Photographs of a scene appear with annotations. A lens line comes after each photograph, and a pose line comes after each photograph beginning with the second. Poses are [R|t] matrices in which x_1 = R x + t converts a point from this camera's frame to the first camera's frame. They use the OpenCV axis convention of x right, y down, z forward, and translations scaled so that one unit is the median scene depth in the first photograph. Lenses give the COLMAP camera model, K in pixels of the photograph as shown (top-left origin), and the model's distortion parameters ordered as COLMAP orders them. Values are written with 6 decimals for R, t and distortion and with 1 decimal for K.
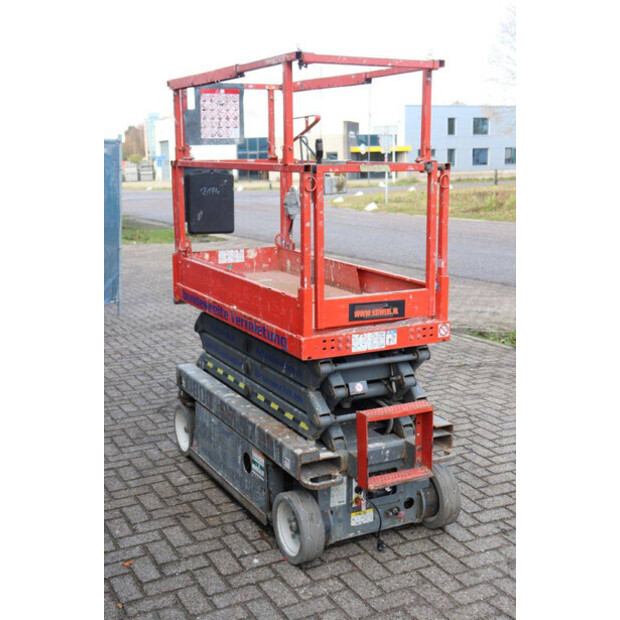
lens RADIAL K [[805.0, 0, 310.3], [0, 805.0, 309.6], [0, 0, 1]] dist [0.022606, 0.000000]
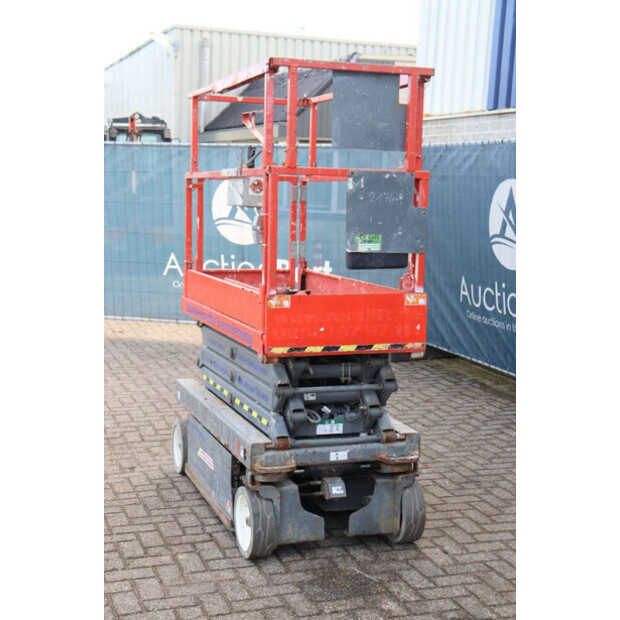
lens RADIAL K [[999.5, 0, 310.8], [0, 999.5, 309.1], [0, 0, 1]] dist [0.174640, 0.000000]
pose [[-0.989303, -0.036669, 0.141191, -0.248231], [0.008425, 0.951913, 0.306253, -0.440218], [-0.145631, 0.304166, -0.941421, 2.427597]]
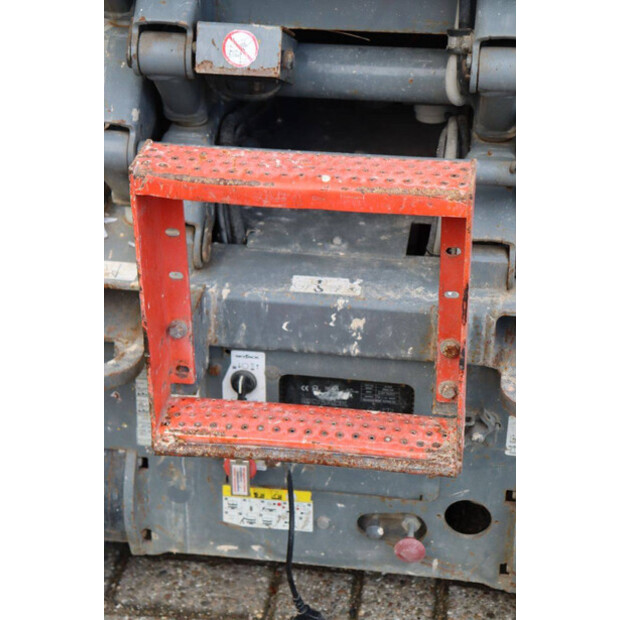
lens RADIAL K [[1361.8, 0, 307.2], [0, 1361.8, 310.3], [0, 0, 1]] dist [0.339586, 0.000000]
pose [[0.814998, 0.288002, -0.502824, 0.293448], [-0.114198, 0.930552, 0.347895, 0.021389], [0.568099, -0.226113, 0.791288, 0.626244]]
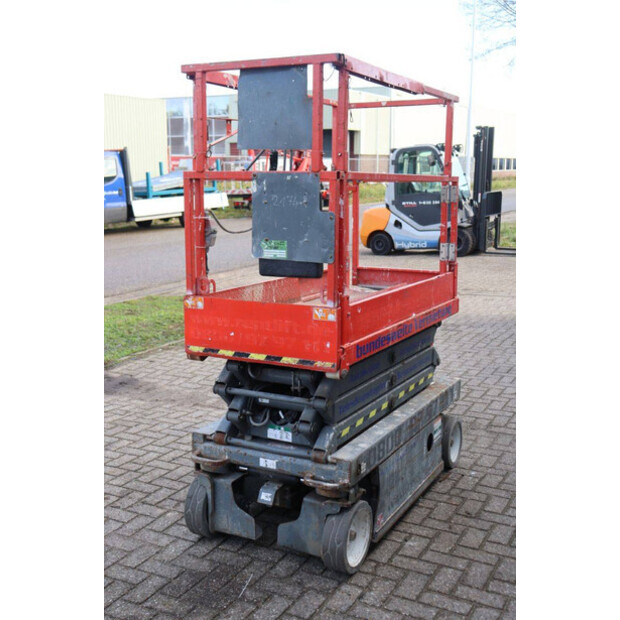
lens RADIAL K [[765.3, 0, 309.3], [0, 765.3, 312.6], [0, 0, 1]] dist [0.032724, 0.000000]
pose [[-0.567123, -0.138822, 0.811850, -0.863687], [0.159233, 0.948617, 0.273441, -0.313168], [-0.808094, 0.284348, -0.515878, 1.715966]]
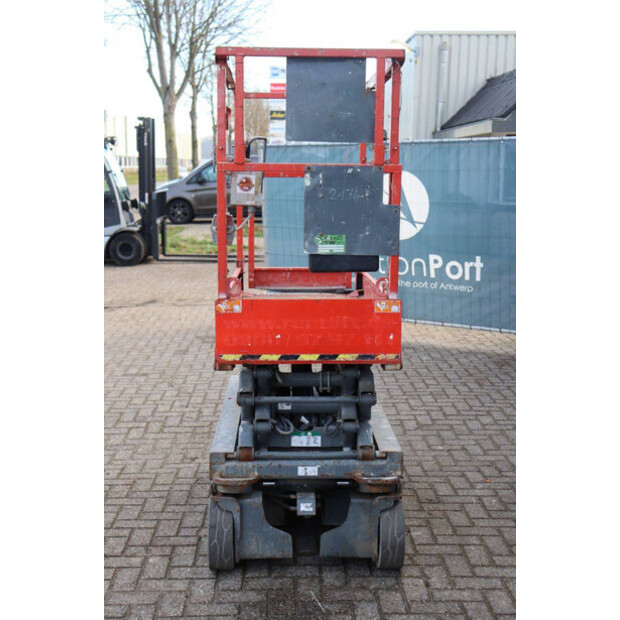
lens RADIAL K [[907.7, 0, 307.9], [0, 907.7, 310.8], [0, 0, 1]] dist [0.118893, 0.000000]
pose [[-0.898543, -0.063628, 0.434248, -0.553740], [0.082379, 0.947398, 0.309275, -0.390815], [-0.431084, 0.313670, -0.846037, 2.150939]]
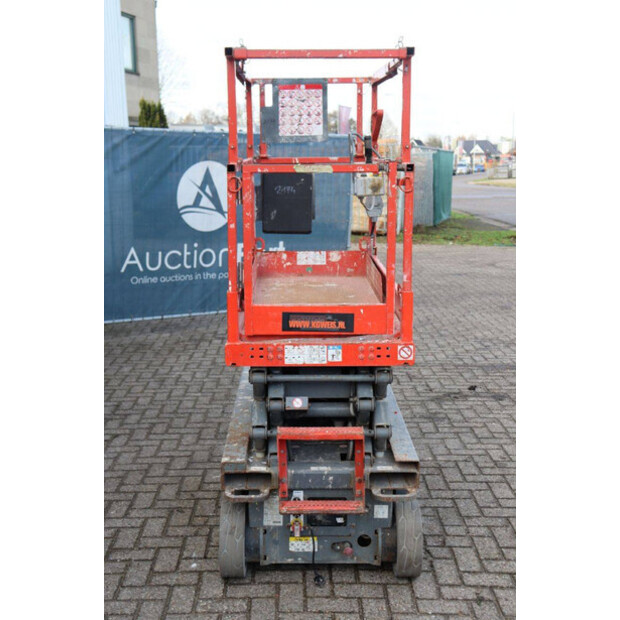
lens RADIAL K [[869.8, 0, 308.4], [0, 869.8, 307.4], [0, 0, 1]] dist [0.067358, 0.000000]
pose [[0.890026, 0.082587, -0.448368, 0.486903], [-0.087112, 0.996143, 0.010564, -0.024081], [0.447511, 0.029656, 0.893787, 0.095072]]
